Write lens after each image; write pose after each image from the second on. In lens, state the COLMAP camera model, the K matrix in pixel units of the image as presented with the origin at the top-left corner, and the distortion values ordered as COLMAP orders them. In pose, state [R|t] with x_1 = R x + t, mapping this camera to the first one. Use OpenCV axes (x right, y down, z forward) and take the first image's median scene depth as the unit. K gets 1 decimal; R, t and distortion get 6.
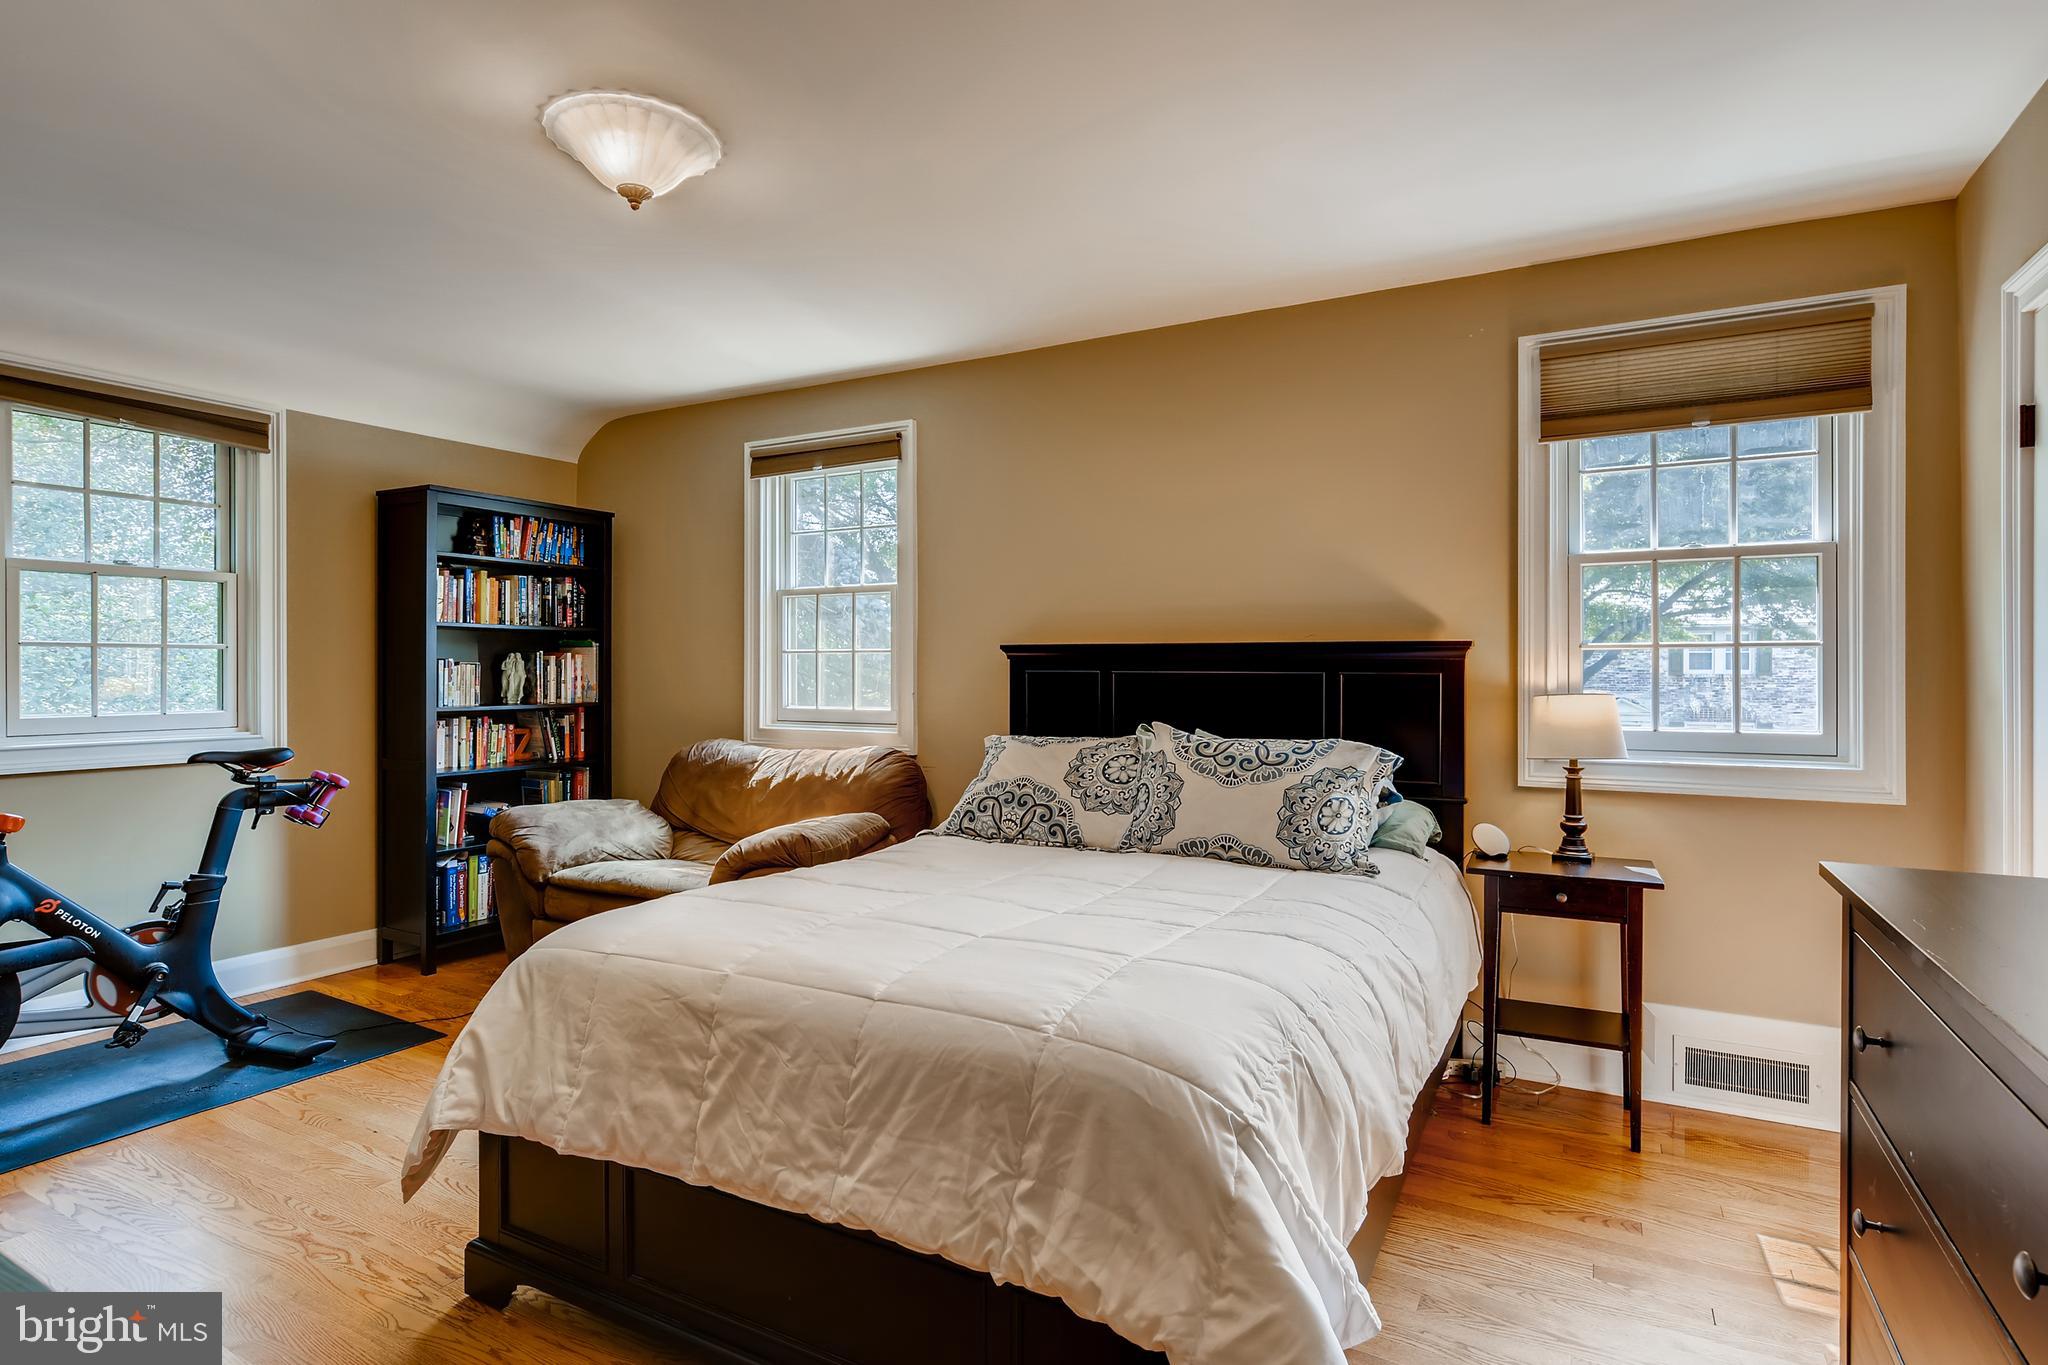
lens RADIAL K [[1034.1, 0, 1024.3], [0, 1034.1, 674.9], [0, 0, 1]] dist [-0.001398, 0.002293]
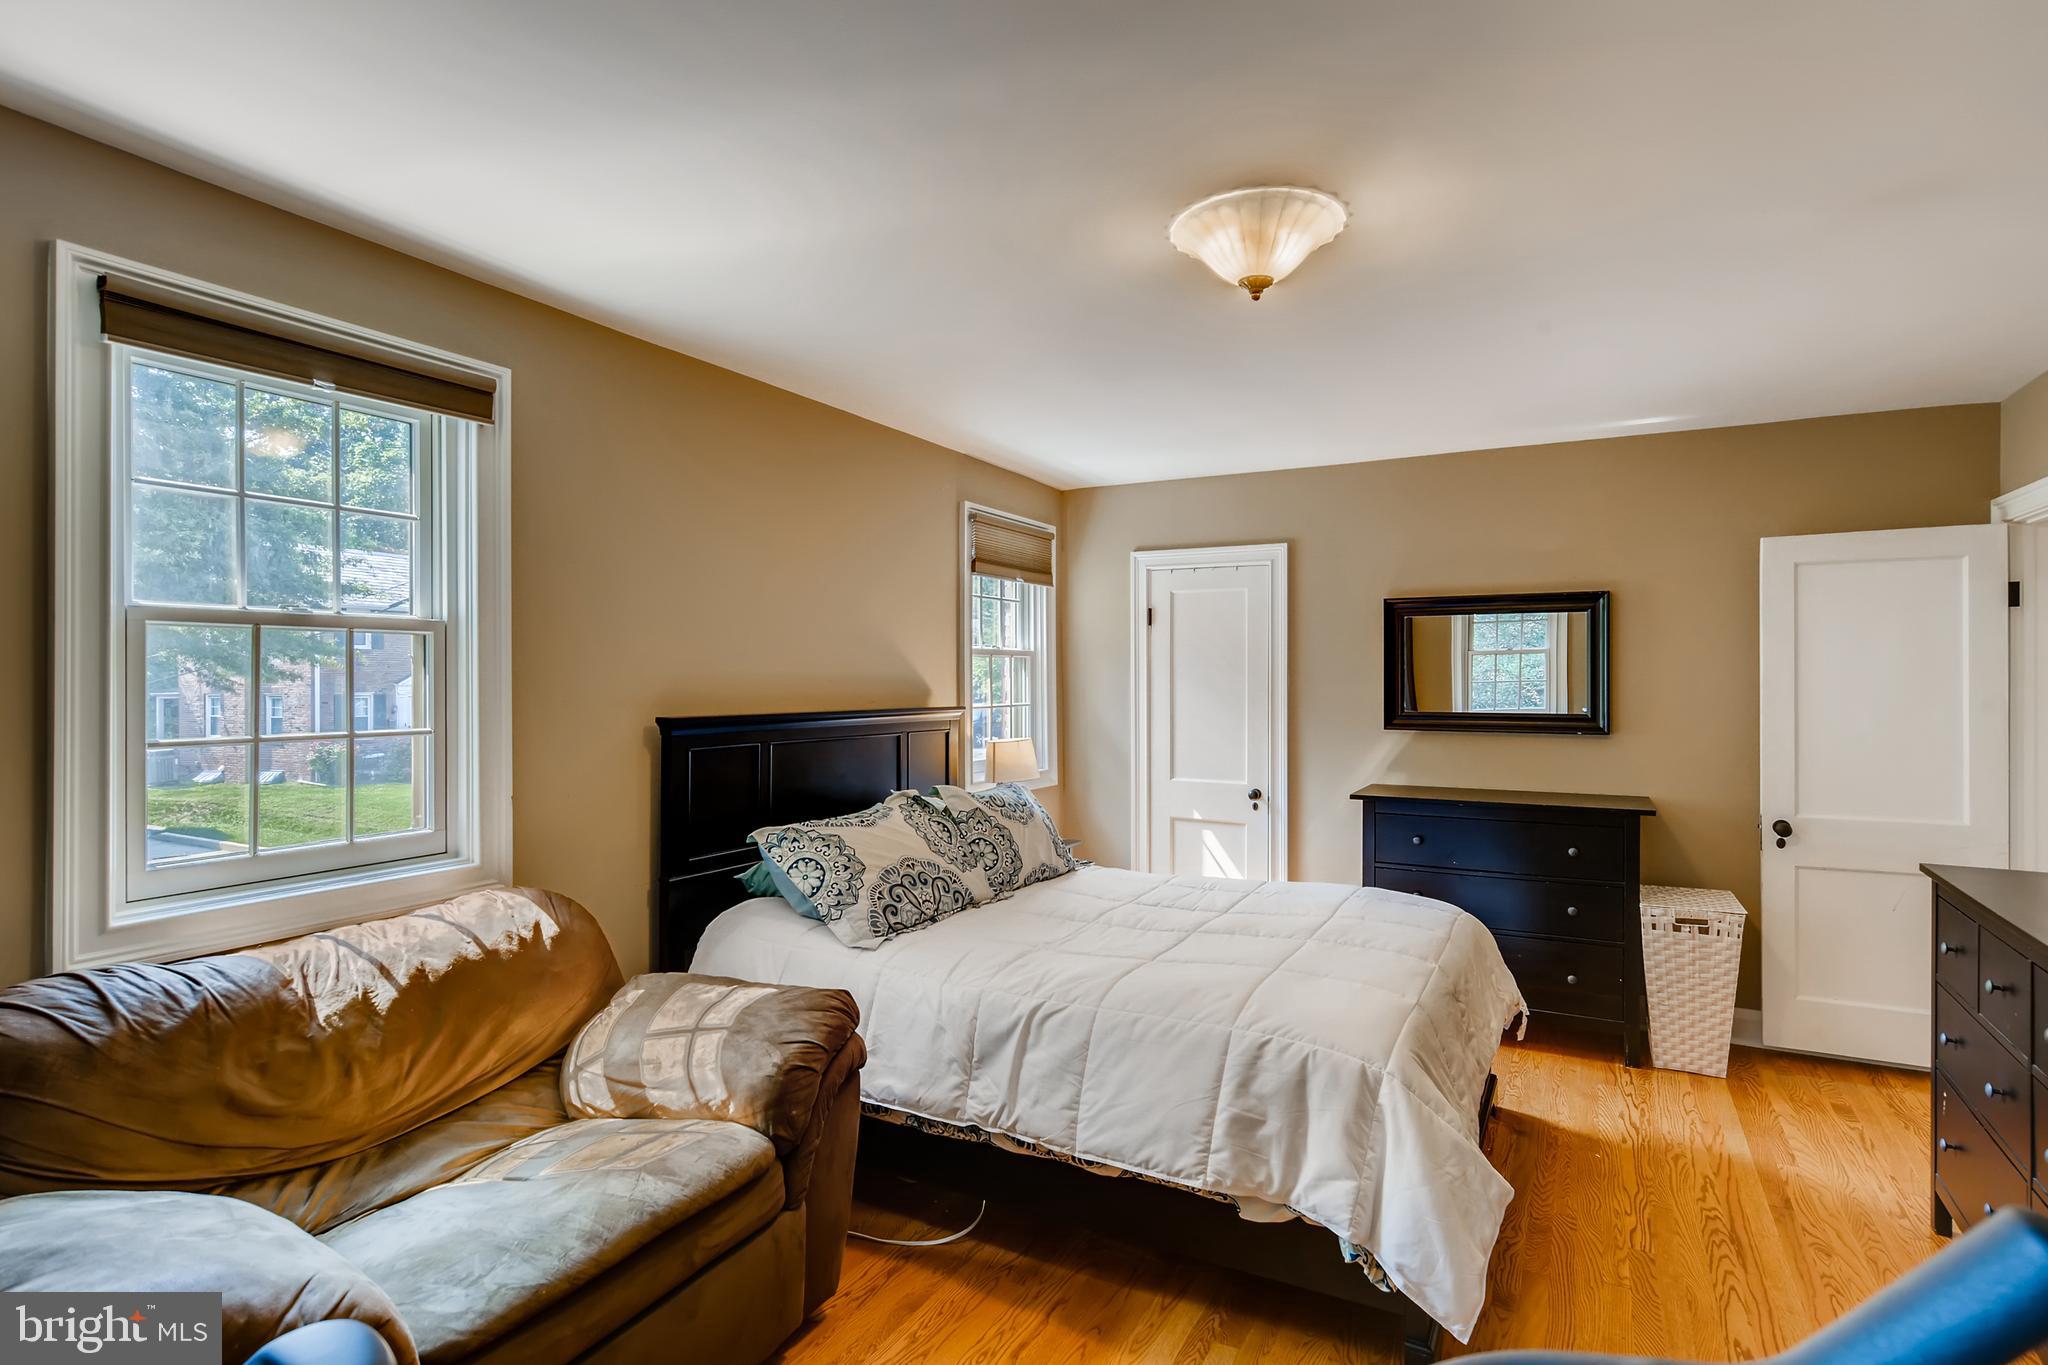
lens RADIAL K [[1034.1, 0, 1027.3], [0, 1034.1, 678.8], [0, 0, 1]] dist [-0.001398, 0.002293]
pose [[0.000025, -0.001604, 0.999999, -0.743305], [0.005844, 0.999982, 0.001603, -0.053375], [-0.999983, 0.005844, 0.000034, 0.673156]]
